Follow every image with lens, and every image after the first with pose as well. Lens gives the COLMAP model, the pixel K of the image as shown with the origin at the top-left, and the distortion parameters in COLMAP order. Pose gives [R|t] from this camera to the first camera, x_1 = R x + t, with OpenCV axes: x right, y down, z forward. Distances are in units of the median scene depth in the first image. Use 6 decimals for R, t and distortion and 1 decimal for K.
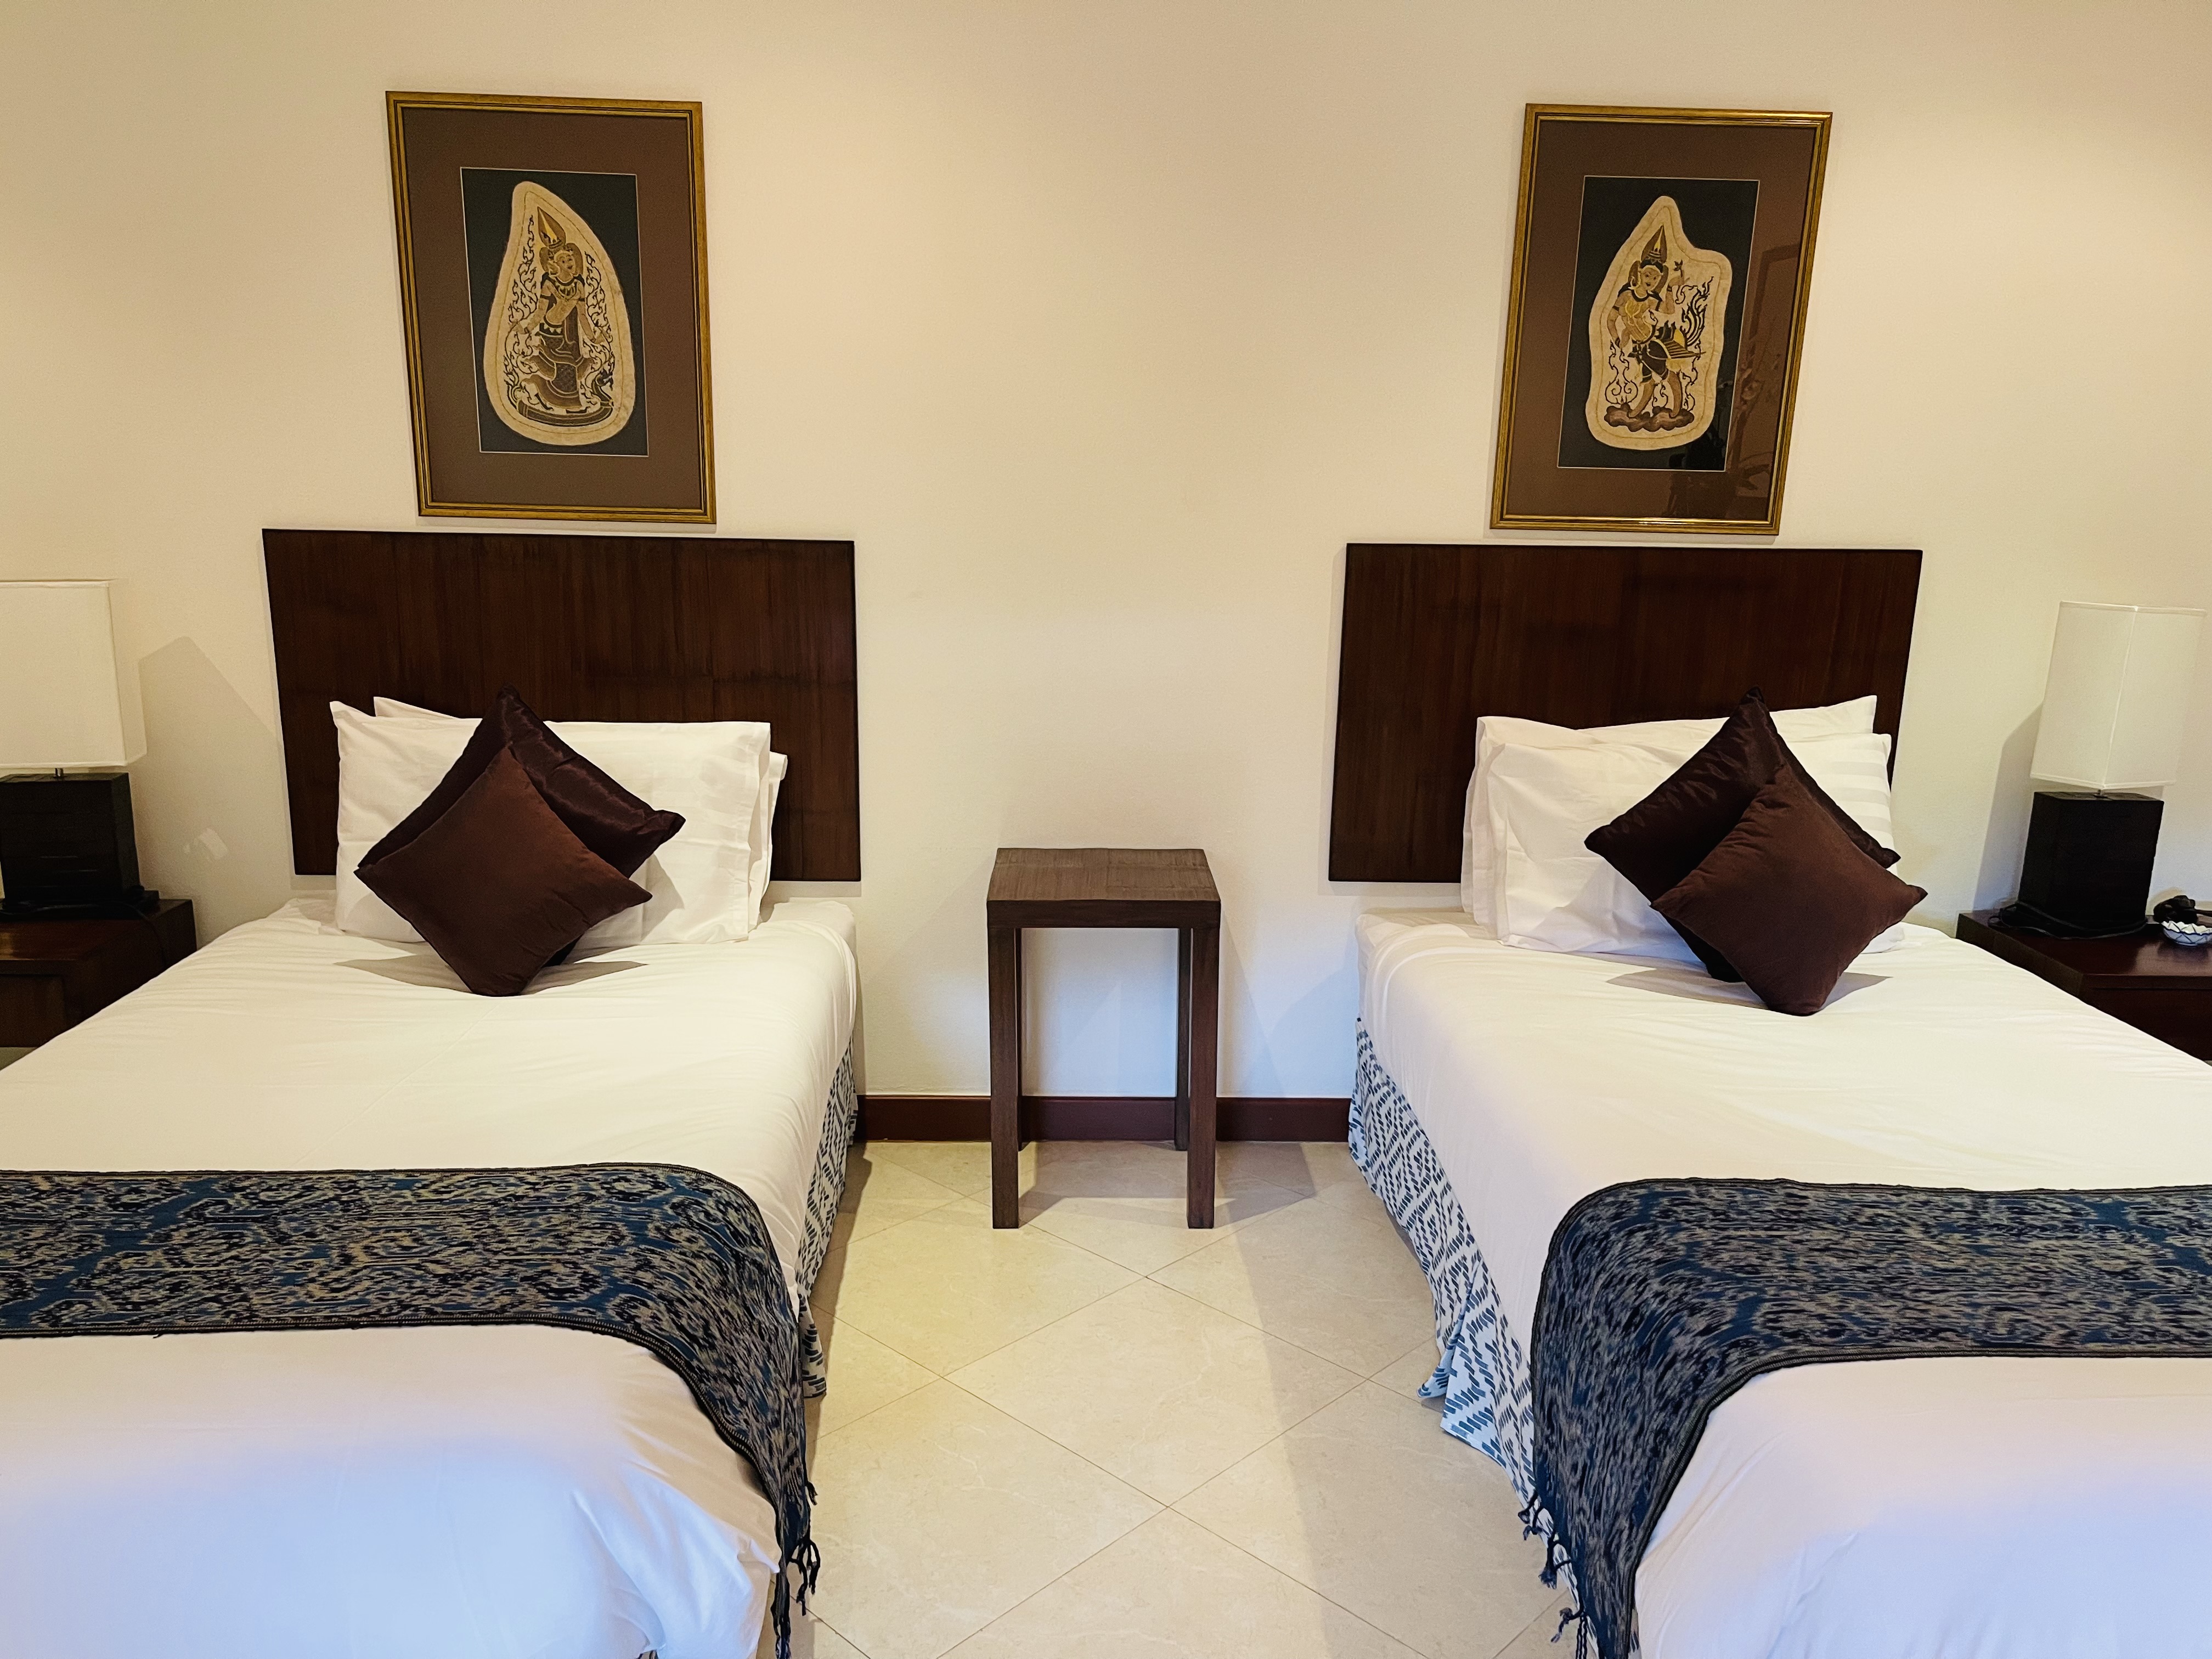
lens RADIAL K [[1565.5, 0, 1106.0], [0, 1565.5, 829.5], [0, 0, 1]] dist [0.087276, -0.127873]
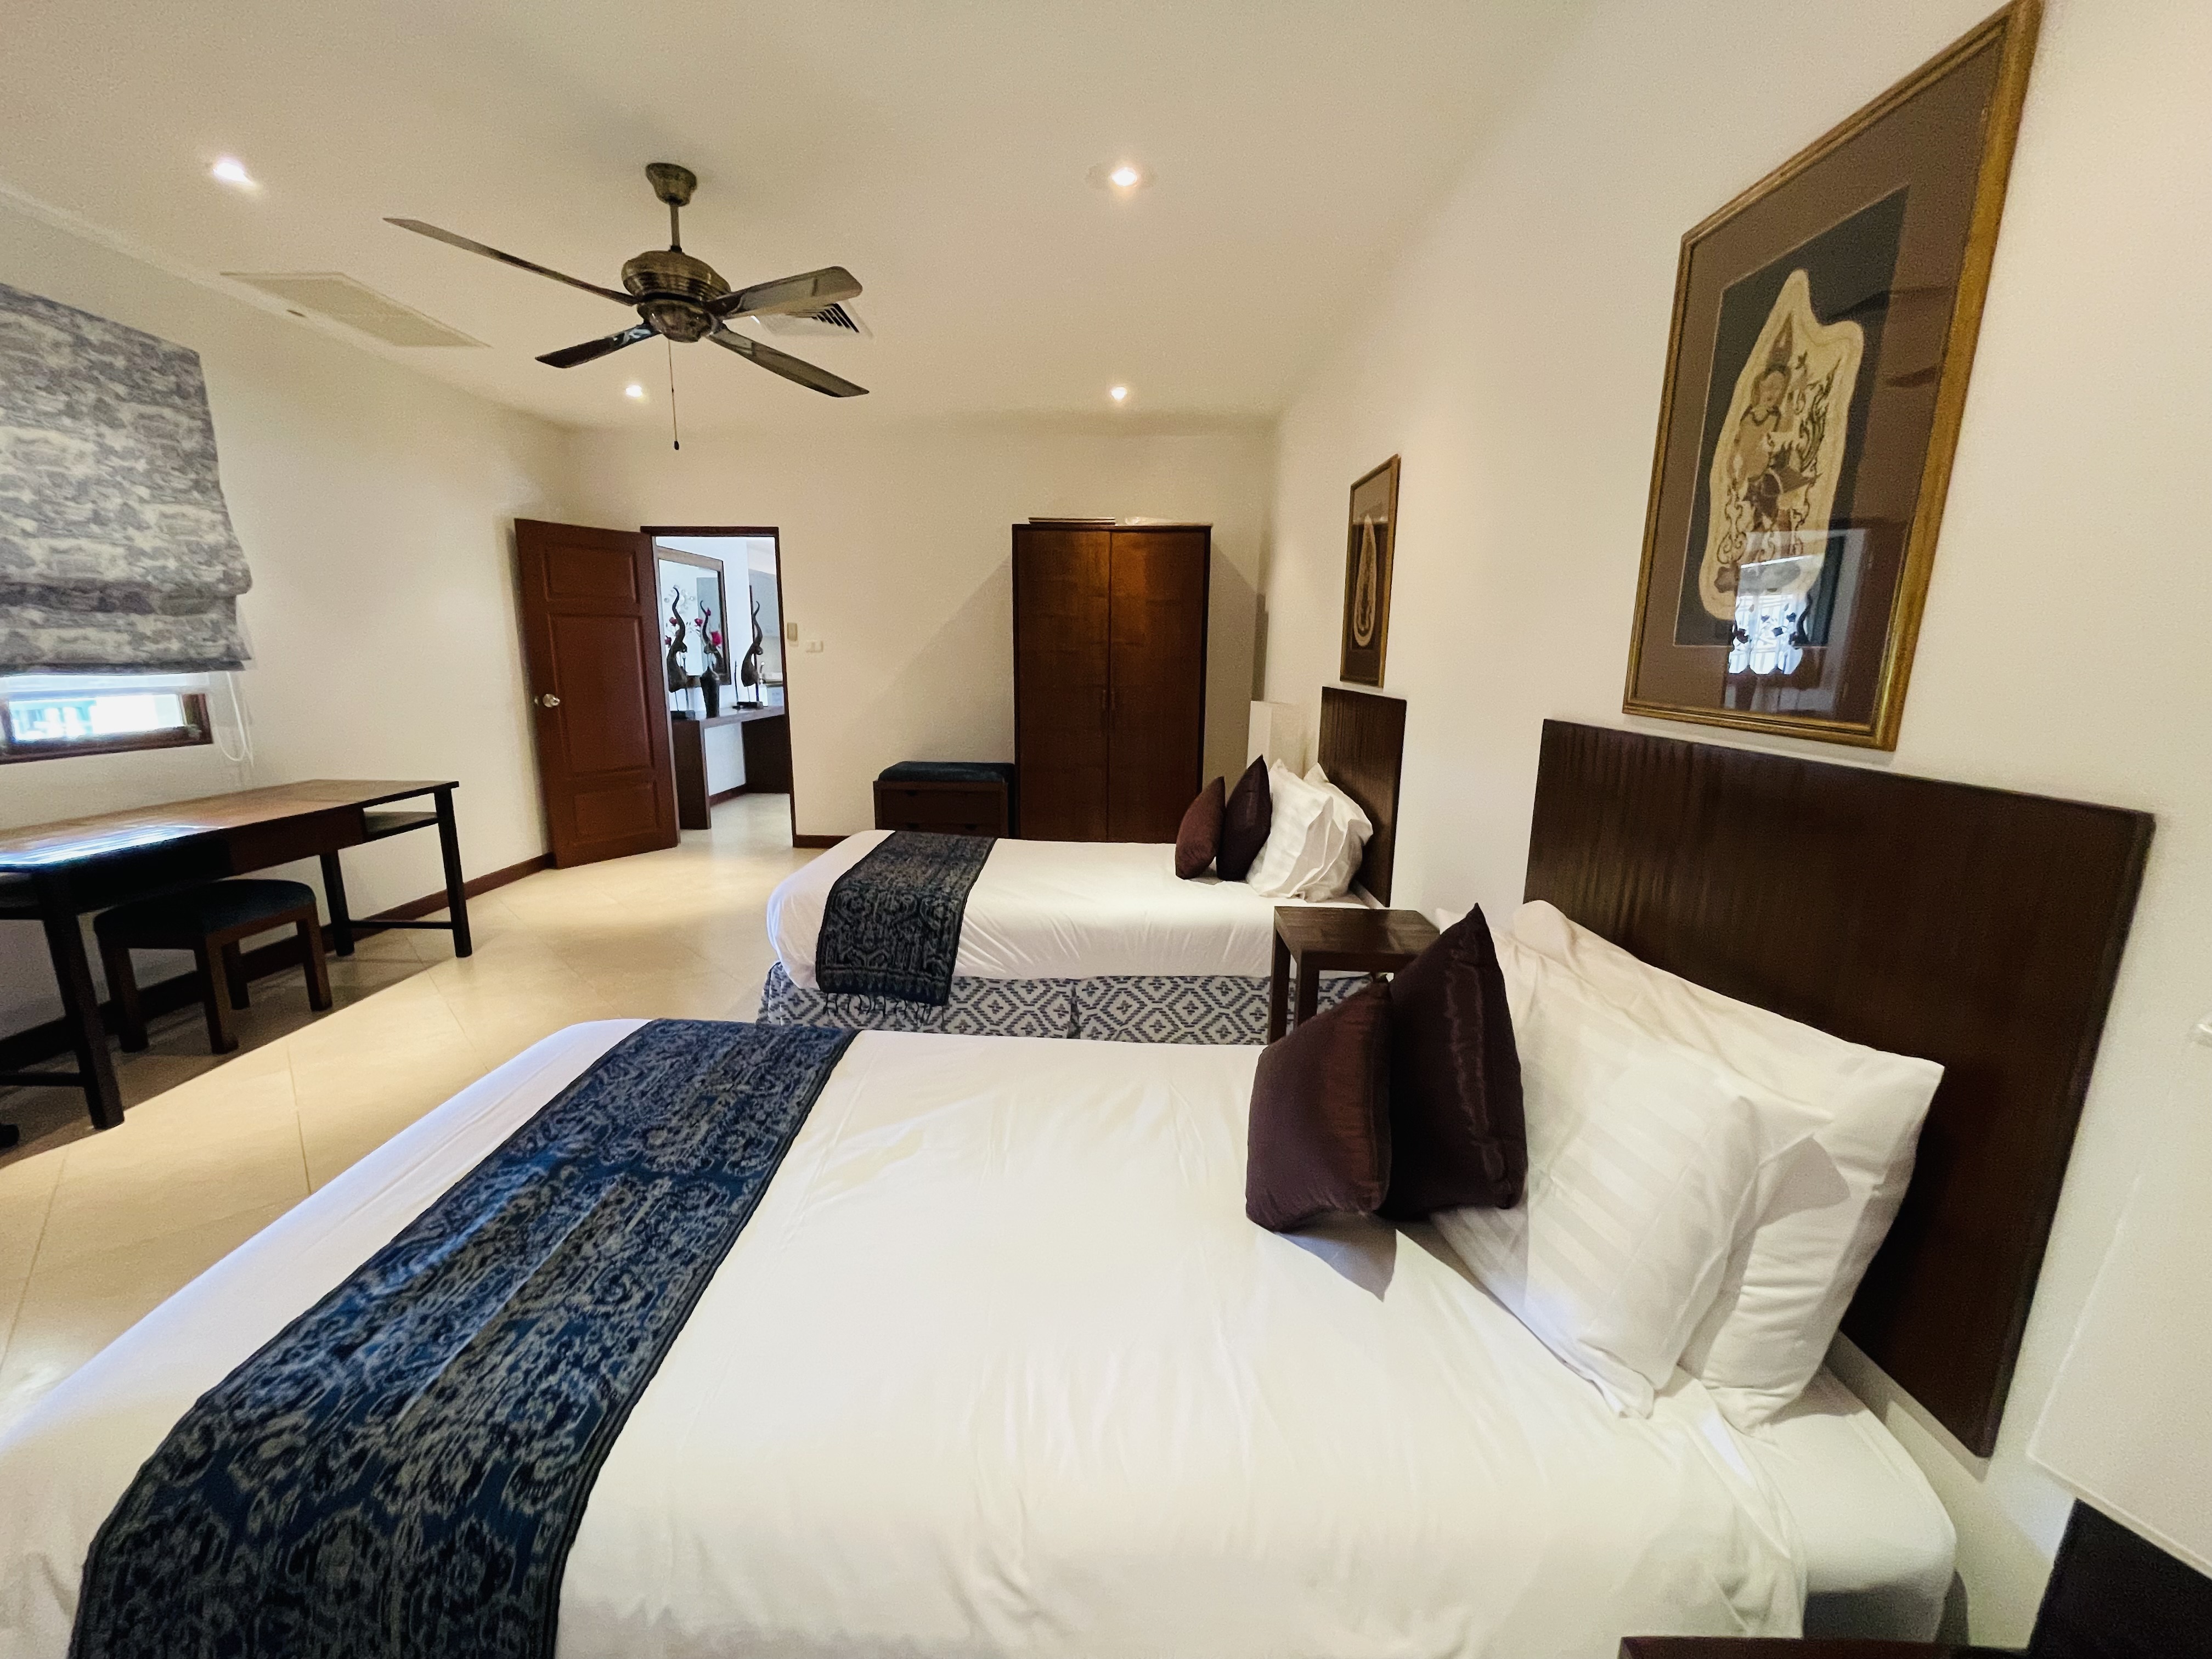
lens RADIAL K [[889.1, 0, 1106.0], [0, 889.1, 829.5], [0, 0, 1]] dist [0.000916, -0.000410]
pose [[-0.013123, 0.180370, -0.983511, 0.785094], [-0.225424, 0.957741, 0.178652, -0.153638], [0.974172, 0.224052, 0.028091, 0.724325]]
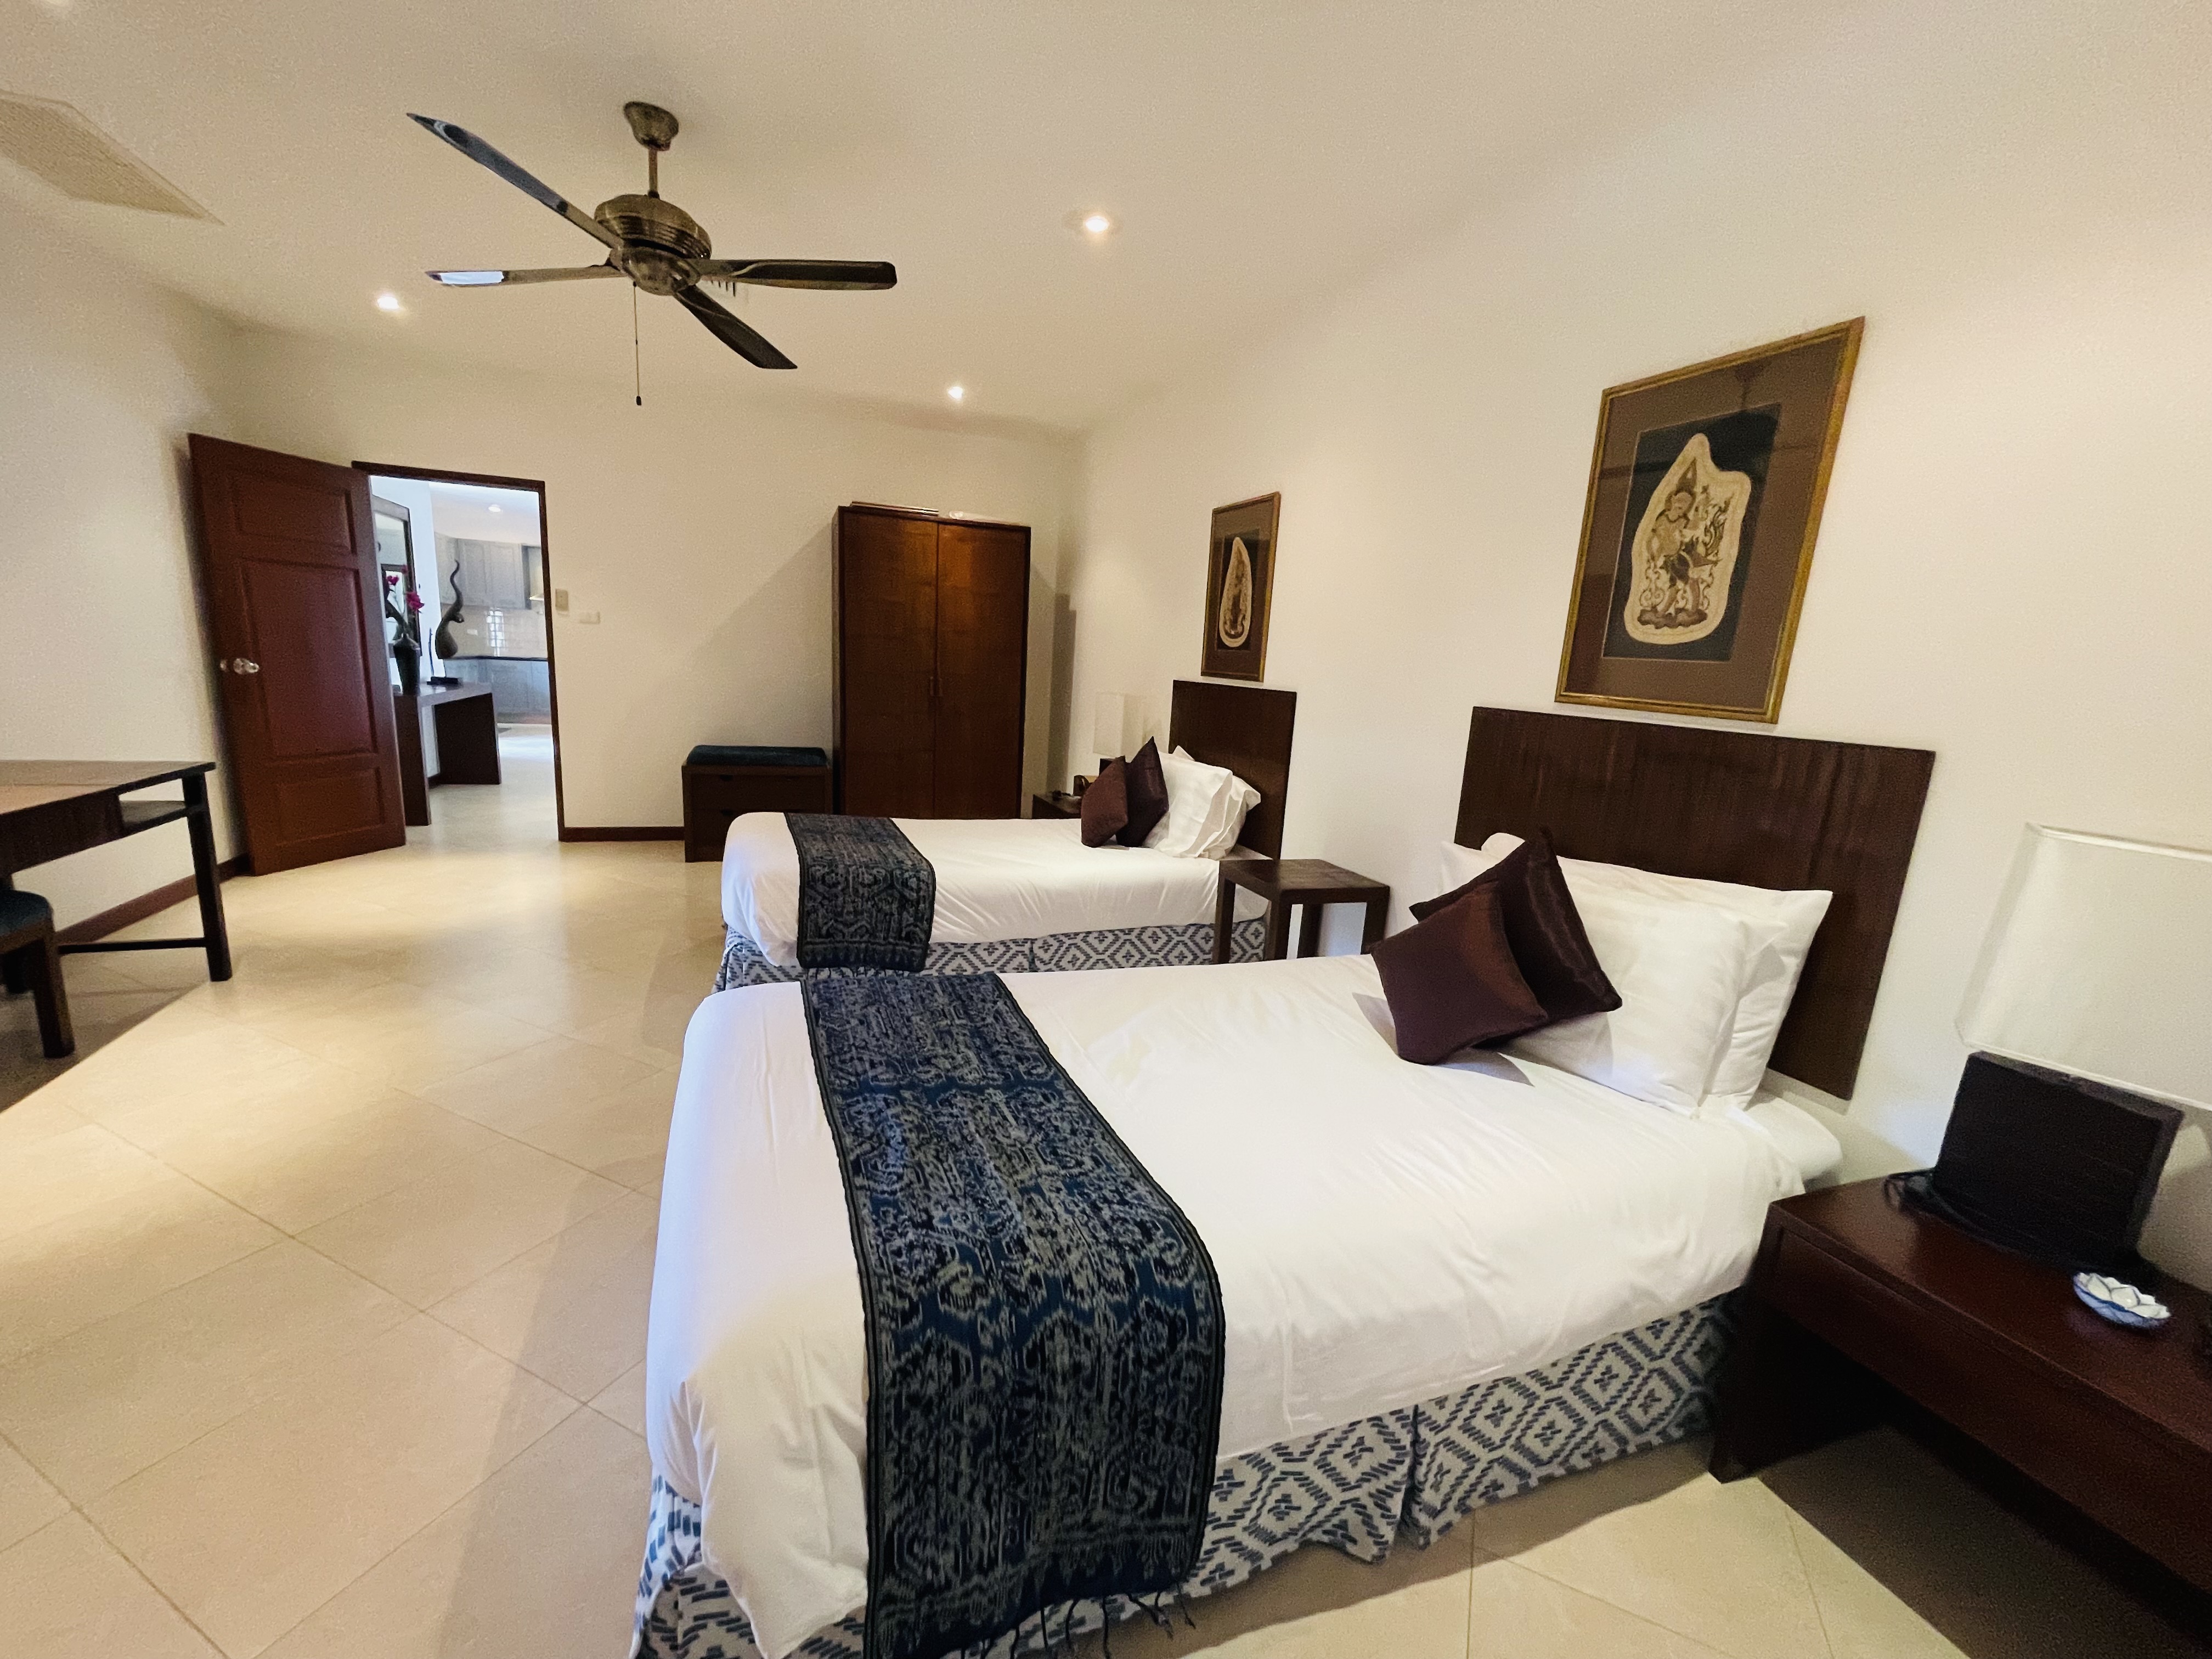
lens RADIAL K [[880.6, 0, 1106.0], [0, 880.6, 829.5], [0, 0, 1]] dist [0.000451, -0.000006]
pose [[0.351668, 0.183178, -0.918028, 0.839626], [-0.249954, 0.963438, 0.096489, -0.063796], [0.902138, 0.195533, 0.384596, 0.394052]]
